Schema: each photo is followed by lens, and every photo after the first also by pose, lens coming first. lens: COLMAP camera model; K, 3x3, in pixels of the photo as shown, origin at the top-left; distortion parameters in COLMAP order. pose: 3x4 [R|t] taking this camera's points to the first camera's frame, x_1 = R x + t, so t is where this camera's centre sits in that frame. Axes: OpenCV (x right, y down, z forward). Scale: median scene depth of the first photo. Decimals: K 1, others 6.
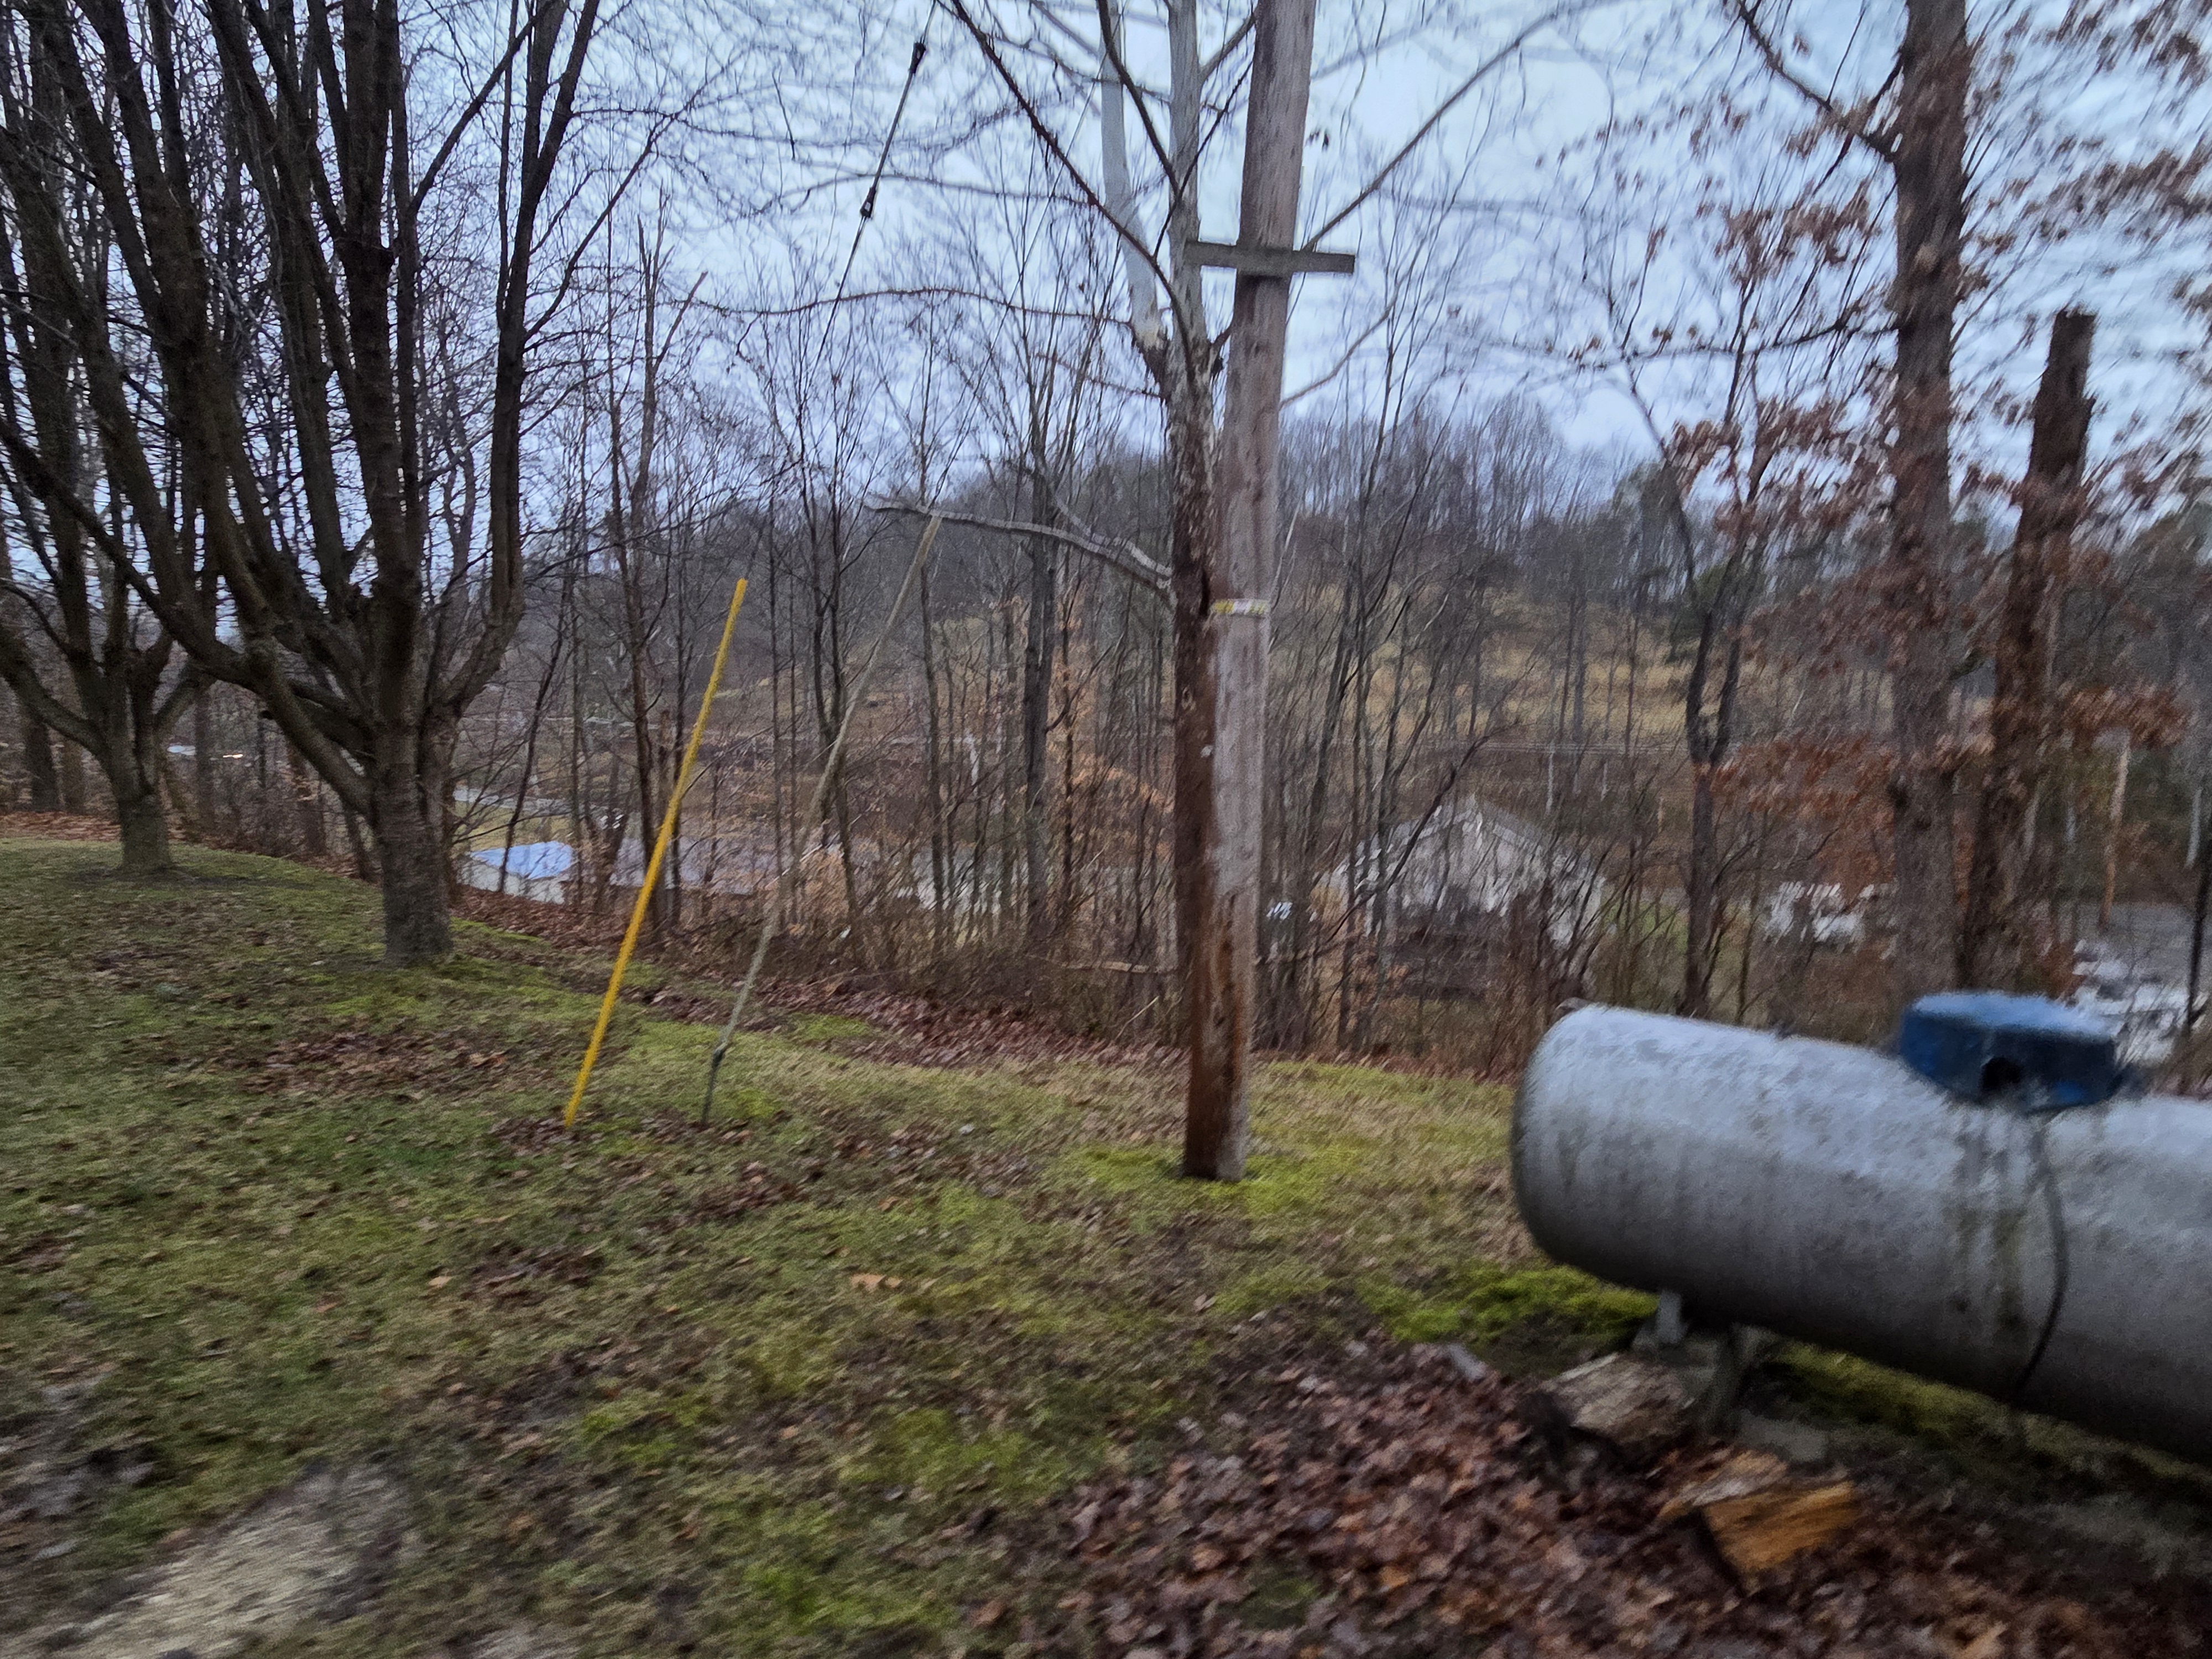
lens RADIAL K [[1103.2, 0, 1106.0], [0, 1103.2, 829.5], [0, 0, 1]] dist [-0.000487, 0.001489]
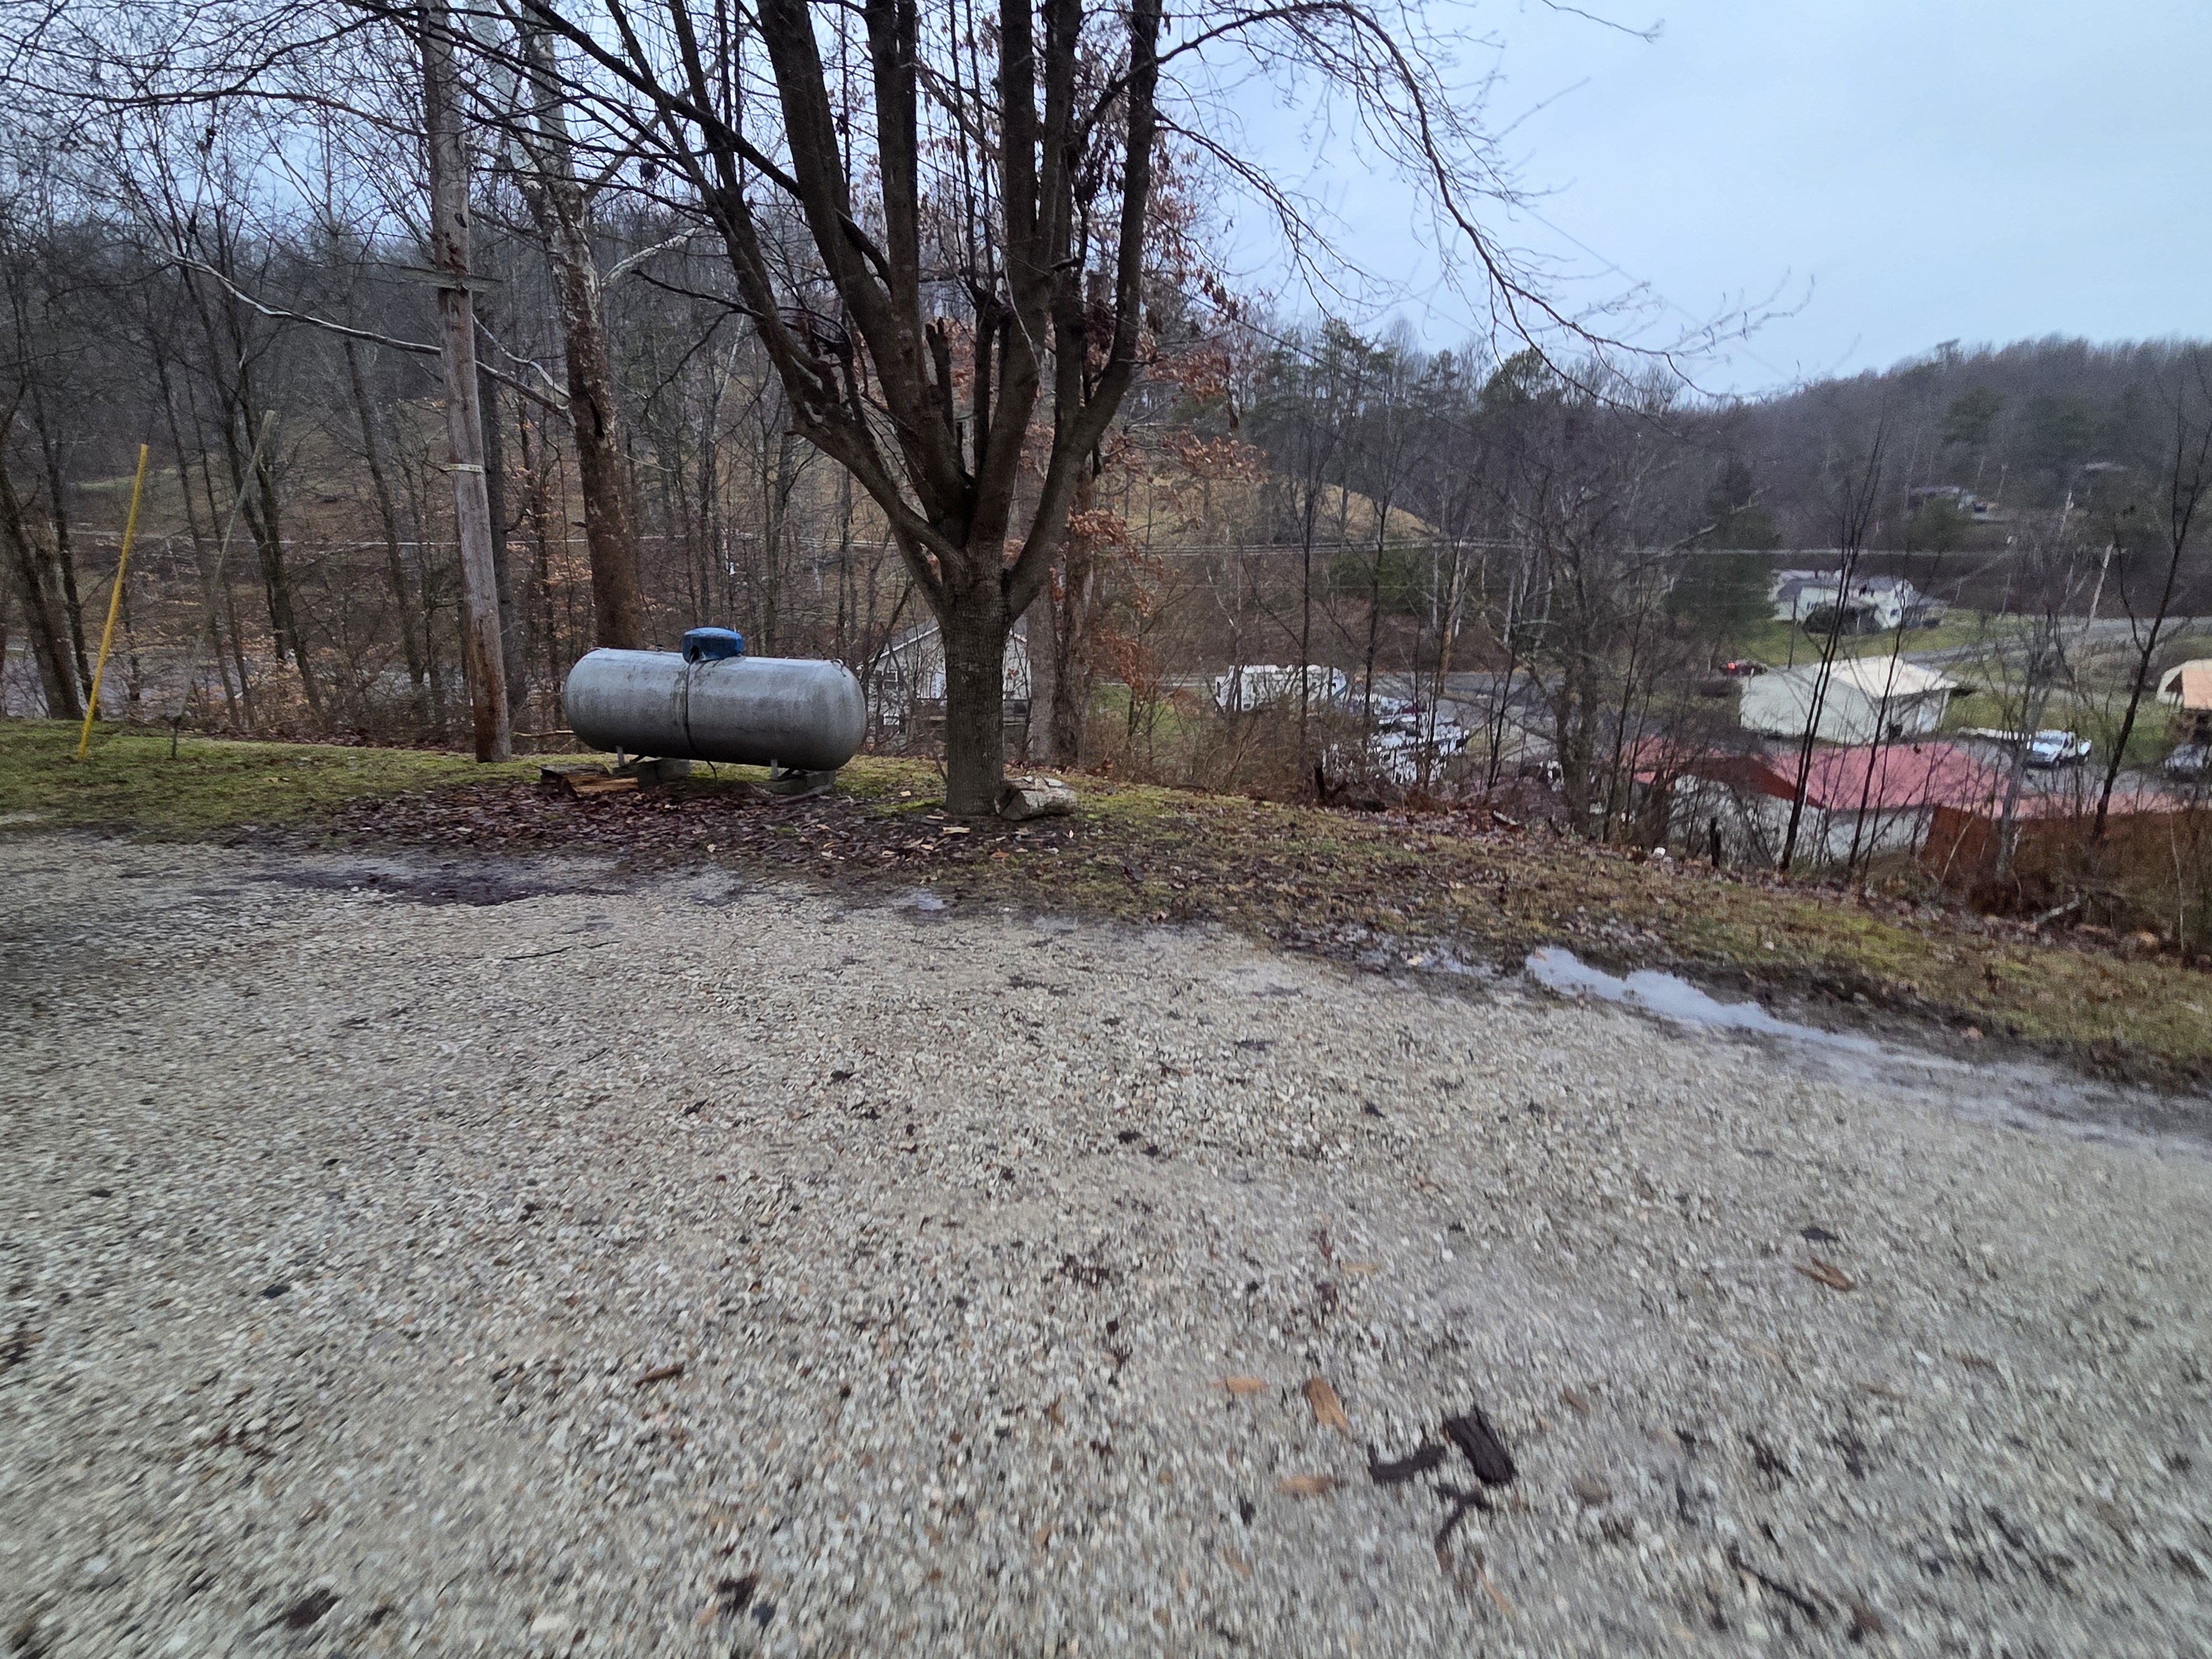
lens RADIAL K [[1103.2, 0, 1106.0], [0, 1103.2, 829.5], [0, 0, 1]] dist [-0.000487, 0.001489]
pose [[0.928705, -0.094522, 0.358570, 0.070795], [0.031085, 0.983408, 0.178724, 0.018860], [-0.369514, -0.154836, 0.916234, -0.218636]]
